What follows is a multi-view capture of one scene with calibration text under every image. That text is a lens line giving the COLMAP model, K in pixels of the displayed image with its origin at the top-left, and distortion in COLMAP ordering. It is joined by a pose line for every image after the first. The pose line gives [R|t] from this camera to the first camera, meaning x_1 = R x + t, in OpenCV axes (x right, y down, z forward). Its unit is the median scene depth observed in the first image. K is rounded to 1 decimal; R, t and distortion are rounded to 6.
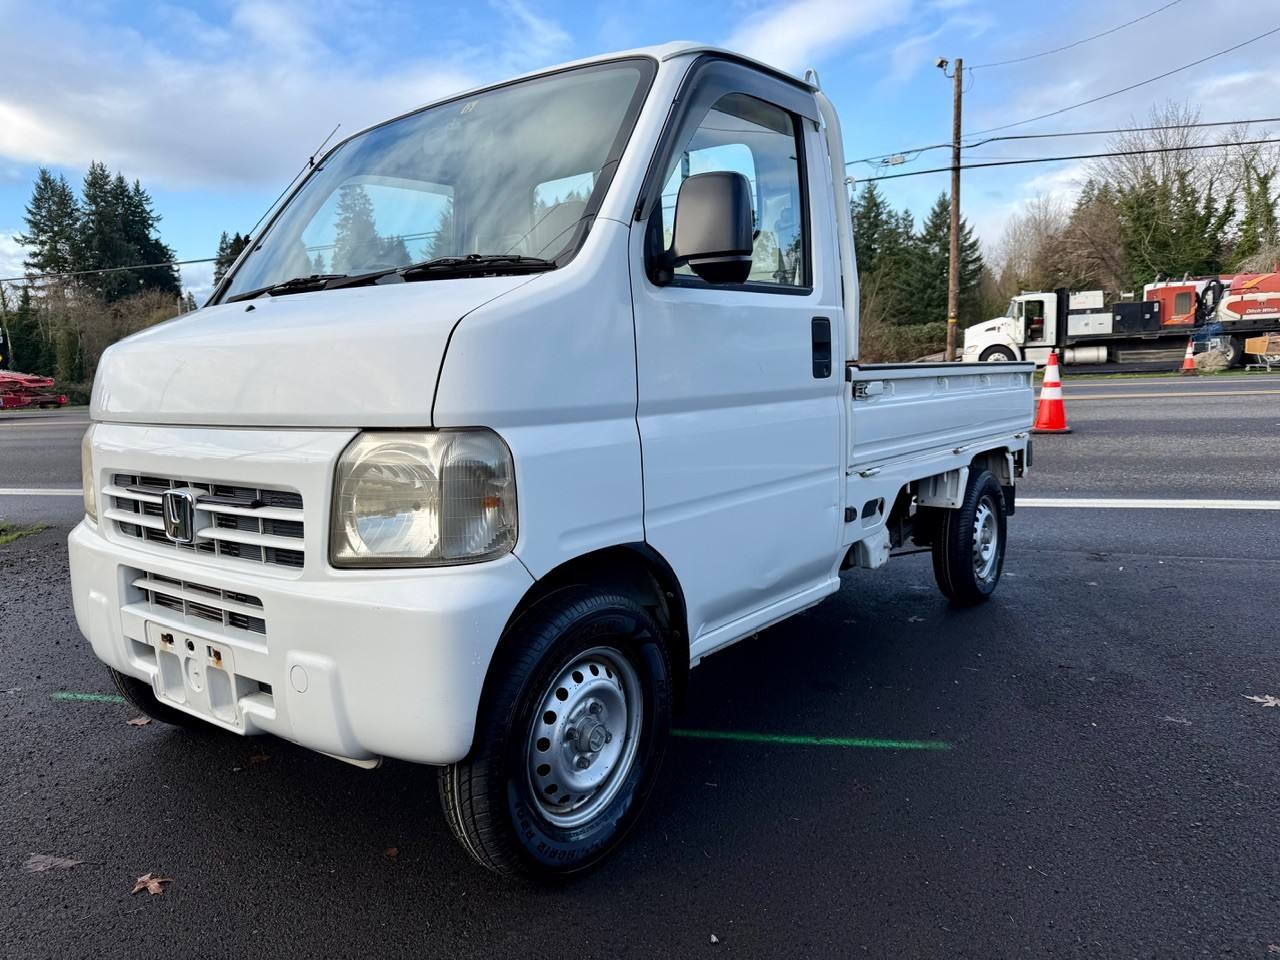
lens RADIAL K [[908.9, 0, 651.7], [0, 908.9, 493.4], [0, 0, 1]] dist [0.030479, -0.043050]
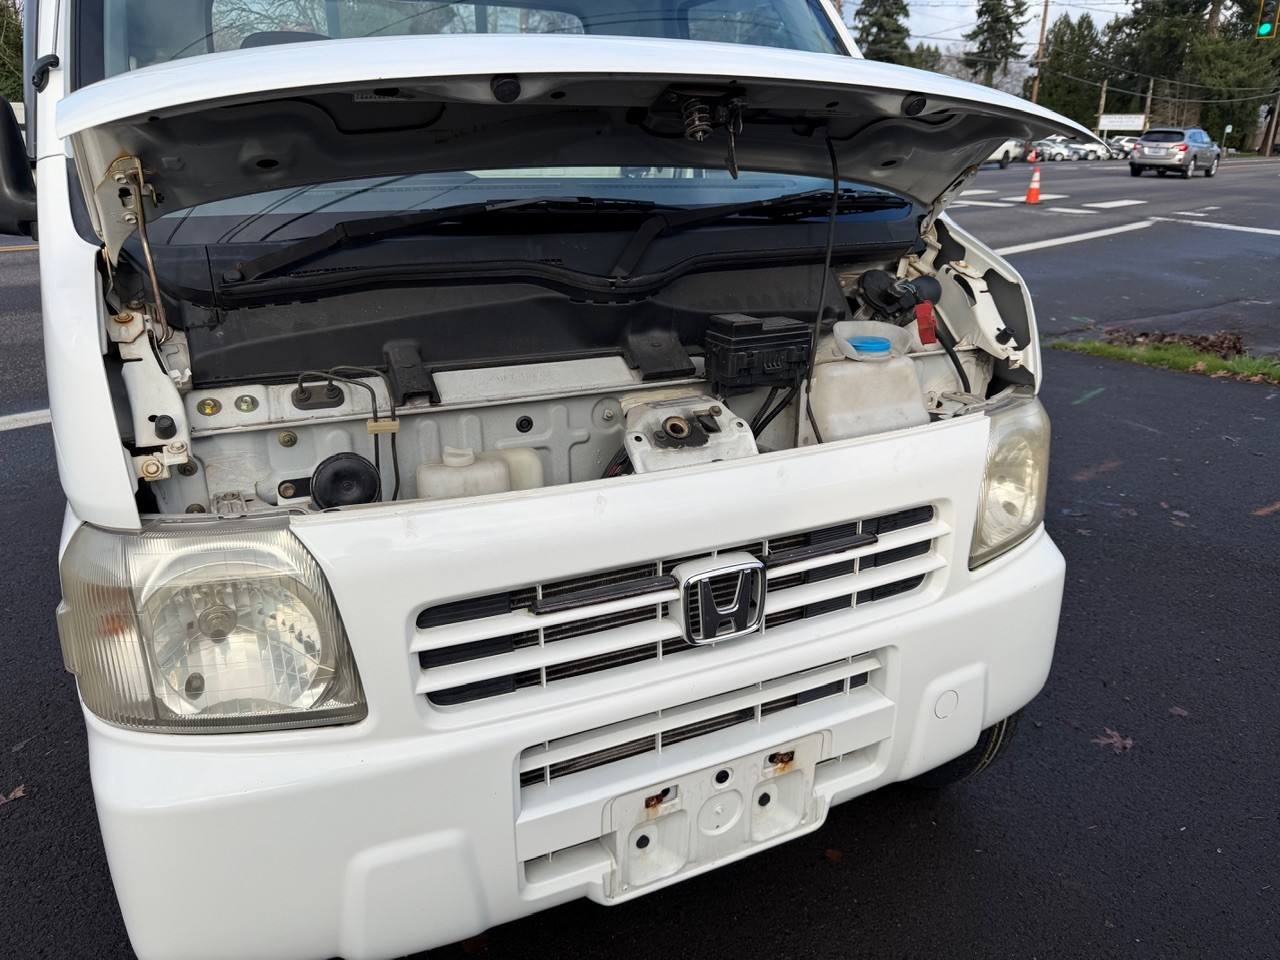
lens RADIAL K [[908.9, 0, 649.4], [0, 908.9, 472.5], [0, 0, 1]] dist [0.030479, -0.043050]
pose [[0.460036, -0.259747, 0.849057, -1.068005], [0.113240, 0.965608, 0.234047, -0.223609], [-0.880650, -0.011523, 0.473628, 0.738911]]
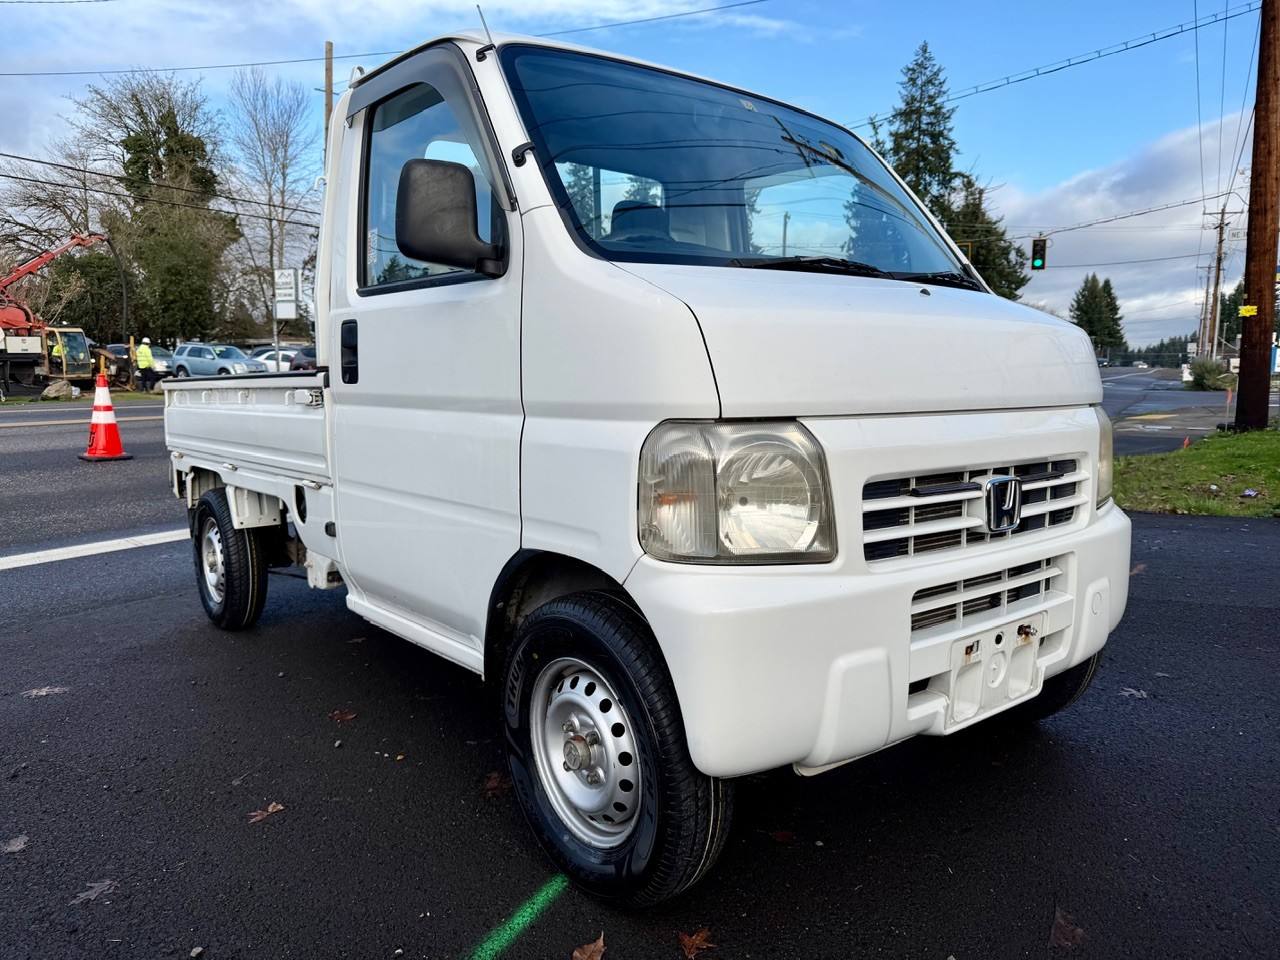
lens RADIAL K [[908.9, 0, 640.6], [0, 908.9, 482.1], [0, 0, 1]] dist [0.030479, -0.043050]
pose [[0.243102, -0.080642, 0.966643, -1.536614], [0.127618, 0.990535, 0.050540, -0.094953], [-0.961569, 0.111075, 0.251092, 1.120763]]
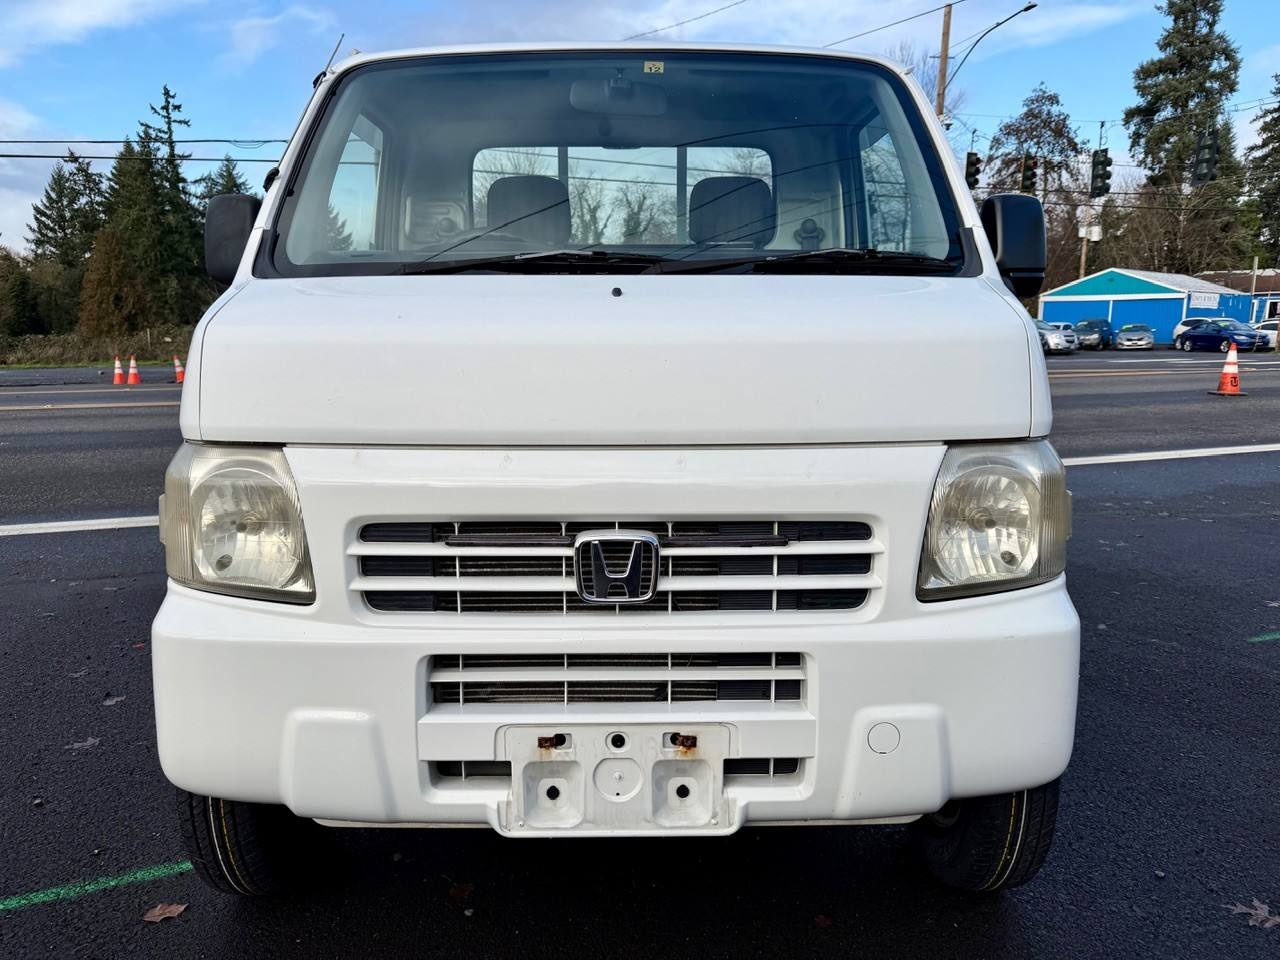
lens RADIAL K [[908.9, 0, 628.8], [0, 908.9, 477.9], [0, 0, 1]] dist [0.030479, -0.043050]
pose [[0.791828, -0.057960, 0.607988, -0.951686], [0.062677, 0.997942, 0.013507, -0.057844], [-0.607520, 0.027411, 0.793831, 0.406540]]
